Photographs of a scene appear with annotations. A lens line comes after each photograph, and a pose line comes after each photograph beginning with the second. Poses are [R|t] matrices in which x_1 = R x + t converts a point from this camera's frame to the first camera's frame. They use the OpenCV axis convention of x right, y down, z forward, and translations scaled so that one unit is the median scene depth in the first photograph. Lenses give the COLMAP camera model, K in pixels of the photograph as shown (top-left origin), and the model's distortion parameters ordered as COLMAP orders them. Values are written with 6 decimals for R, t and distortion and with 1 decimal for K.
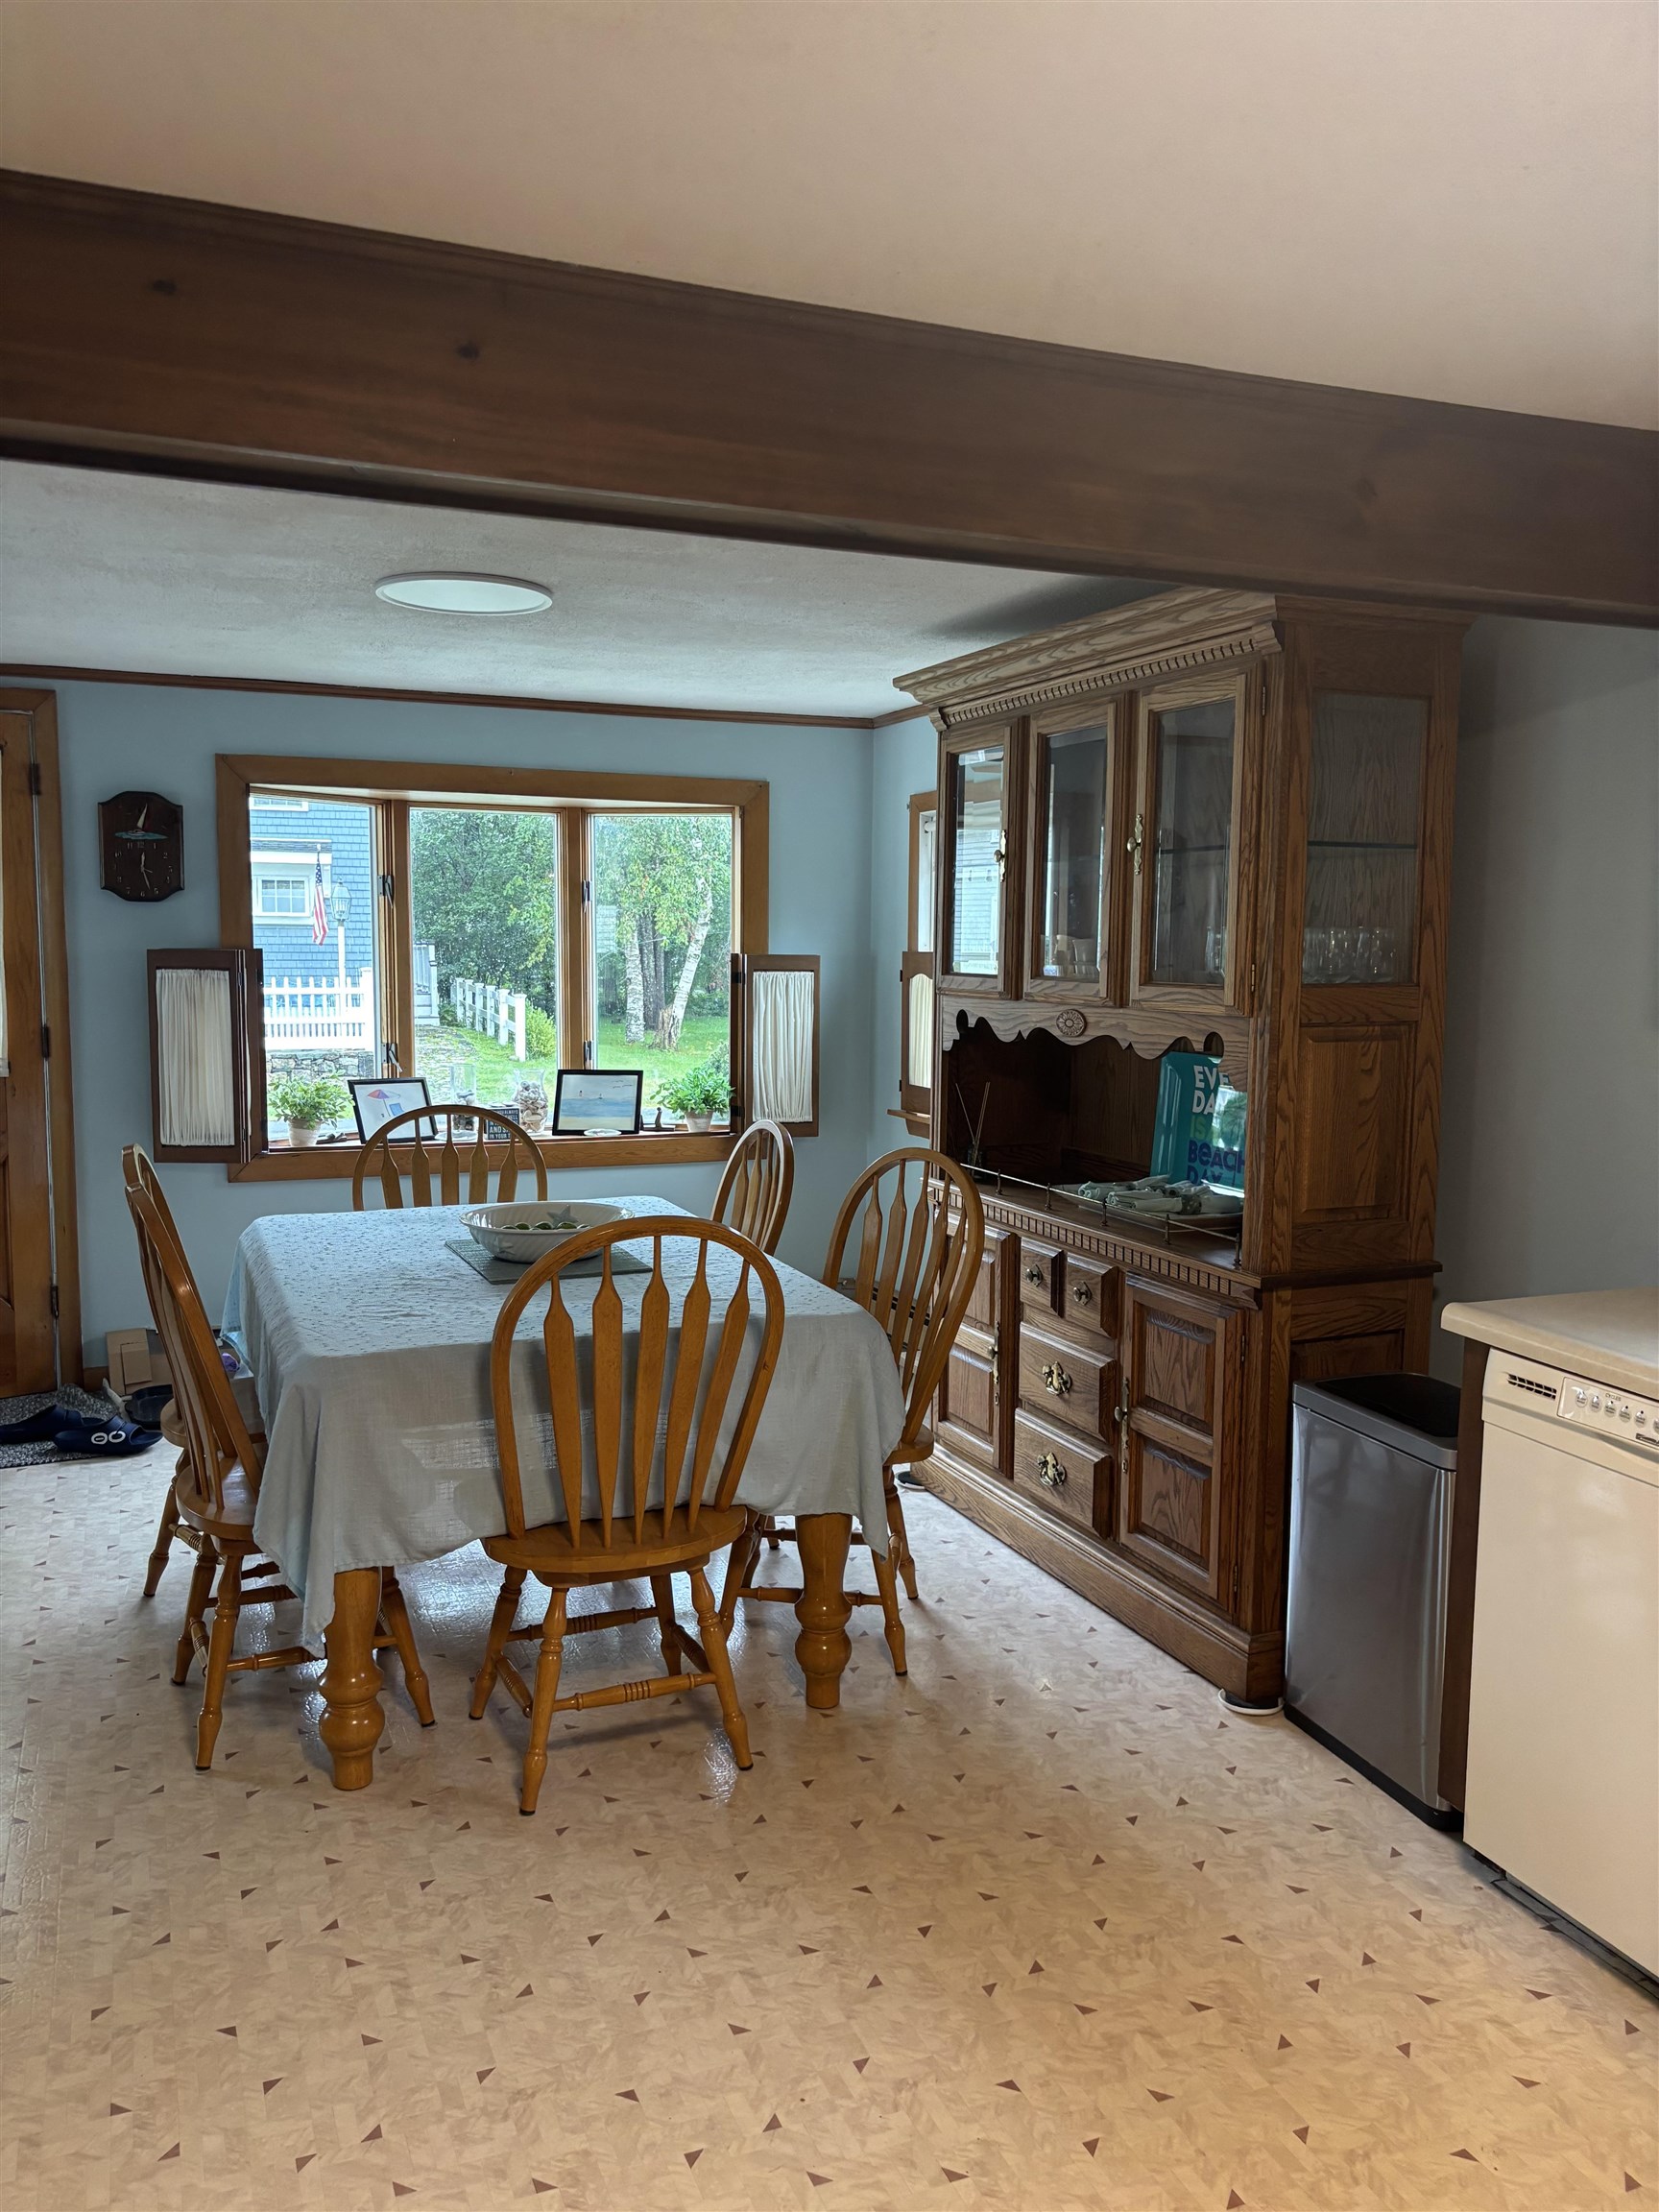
lens RADIAL K [[1680.2, 0, 821.1], [0, 1680.2, 1117.1], [0, 0, 1]] dist [0.036963, -0.044945]
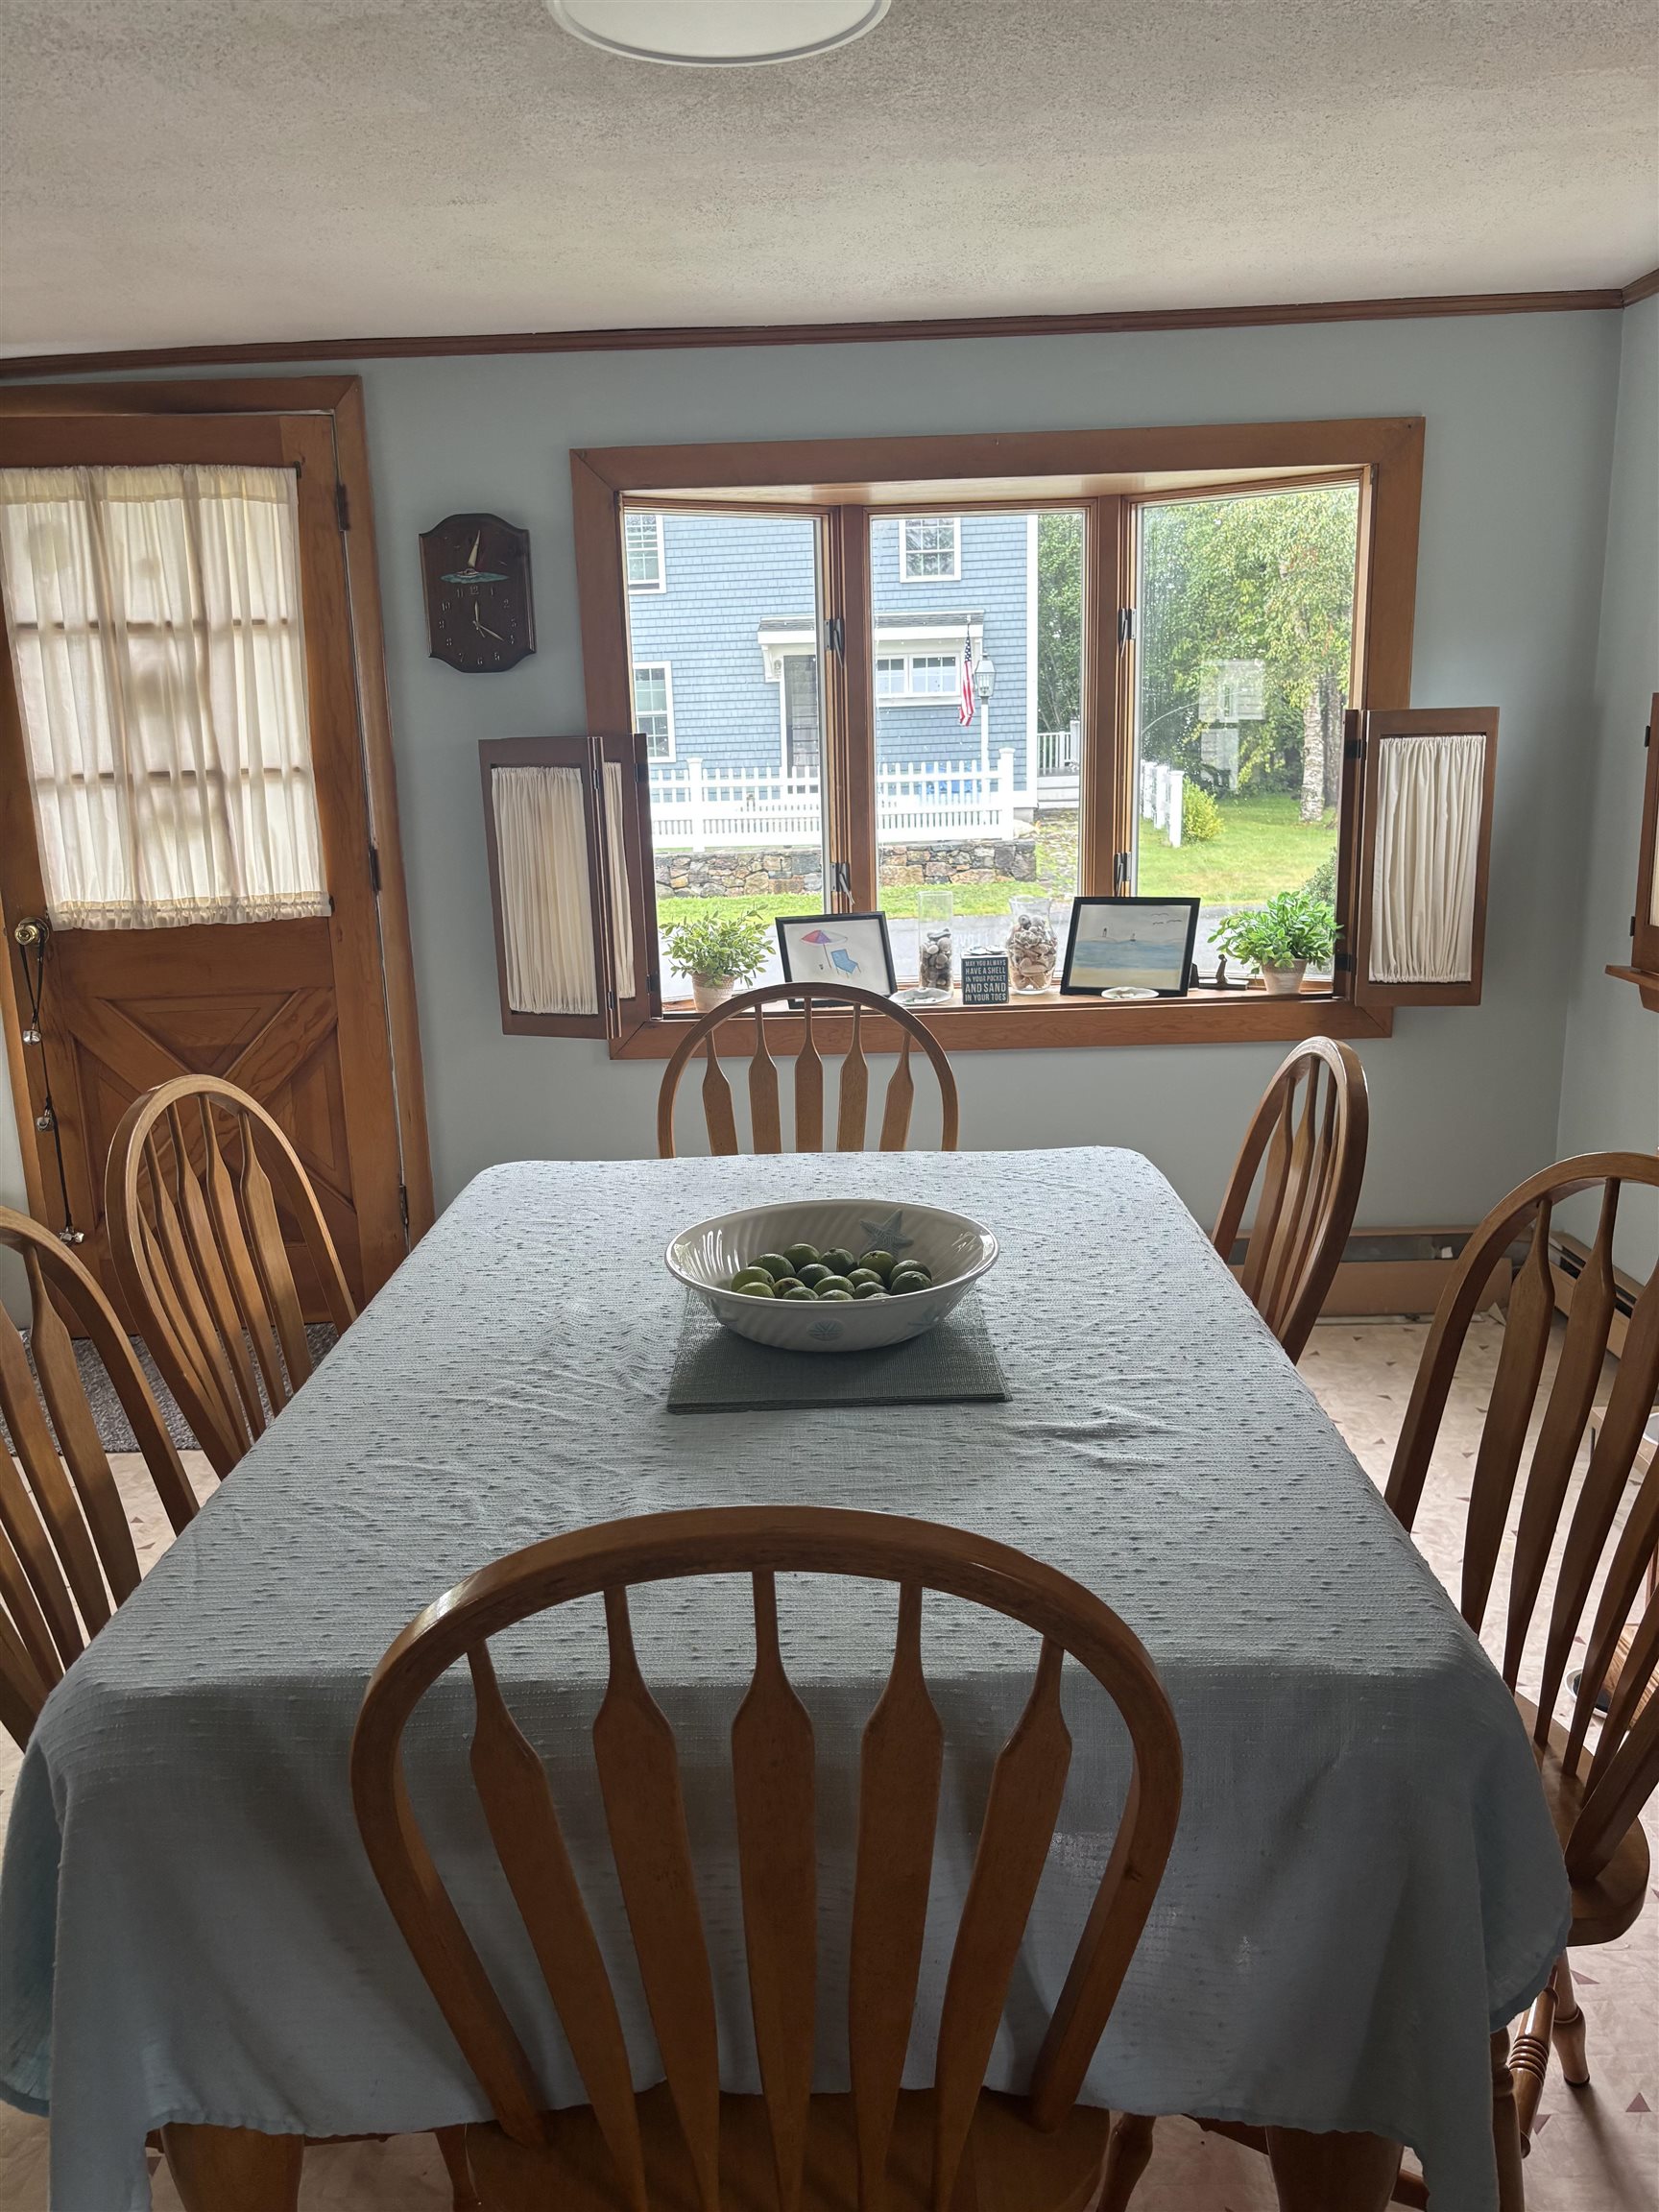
lens RADIAL K [[1680.2, 0, 809.3], [0, 1680.2, 1113.8], [0, 0, 1]] dist [0.036963, -0.044945]
pose [[0.917197, 0.052692, -0.394934, 0.031178], [-0.001801, 0.991755, 0.128136, -0.045743], [0.398430, -0.116814, 0.909730, 0.524806]]
